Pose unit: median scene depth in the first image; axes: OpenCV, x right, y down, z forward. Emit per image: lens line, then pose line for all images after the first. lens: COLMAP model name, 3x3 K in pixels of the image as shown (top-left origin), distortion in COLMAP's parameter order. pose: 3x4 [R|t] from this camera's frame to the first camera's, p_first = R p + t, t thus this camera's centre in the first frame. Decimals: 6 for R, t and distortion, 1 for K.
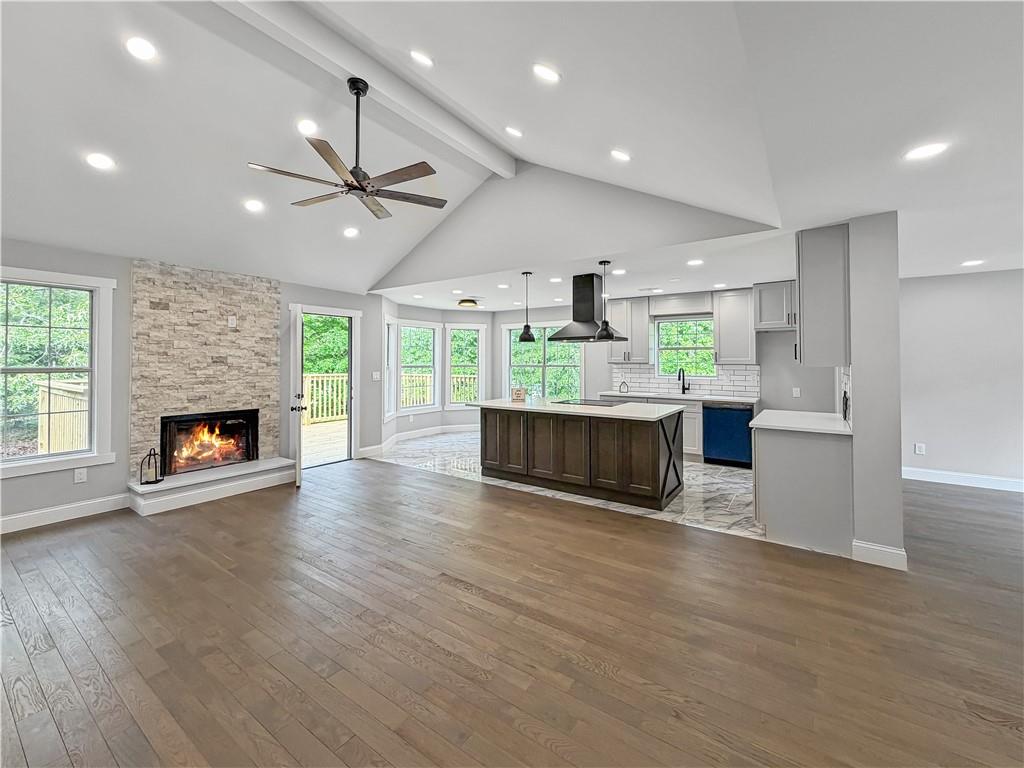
lens RADIAL K [[419.7, 0, 507.6], [0, 419.7, 357.7], [0, 0, 1]] dist [-0.001591, 0.000221]
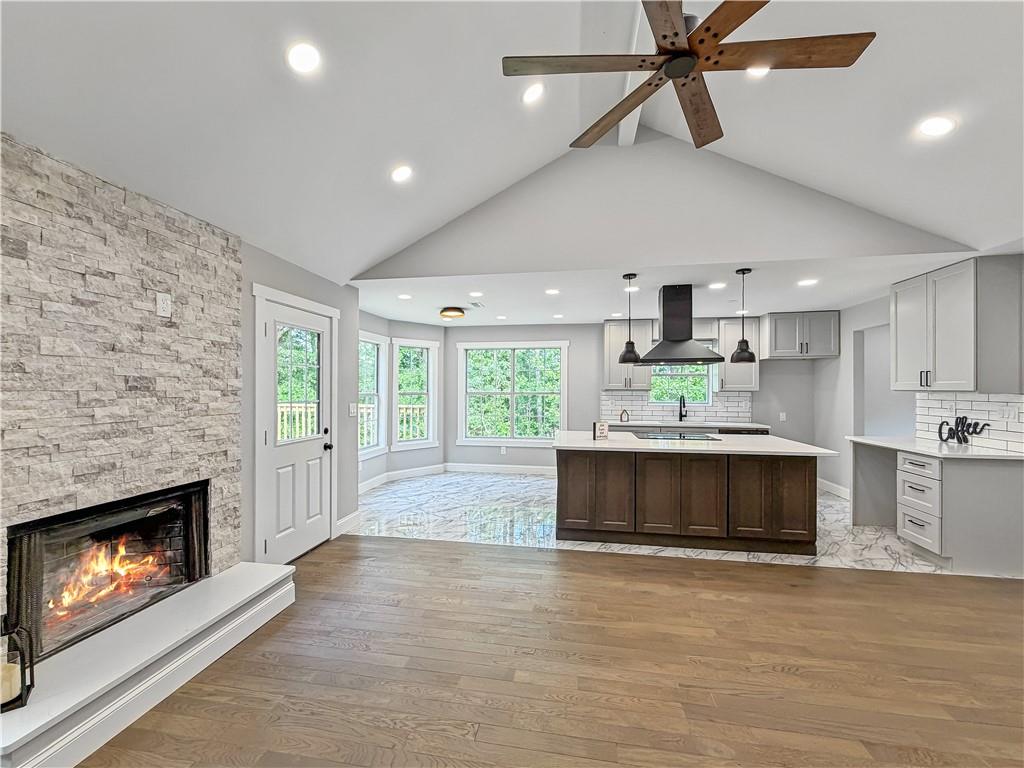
lens RADIAL K [[419.7, 0, 507.4], [0, 419.7, 389.2], [0, 0, 1]] dist [-0.001591, 0.000221]
pose [[0.905476, -0.000095, 0.424397, -0.492687], [-0.005251, 0.999921, 0.011427, 0.003445], [-0.424365, -0.012576, 0.905404, 0.385197]]
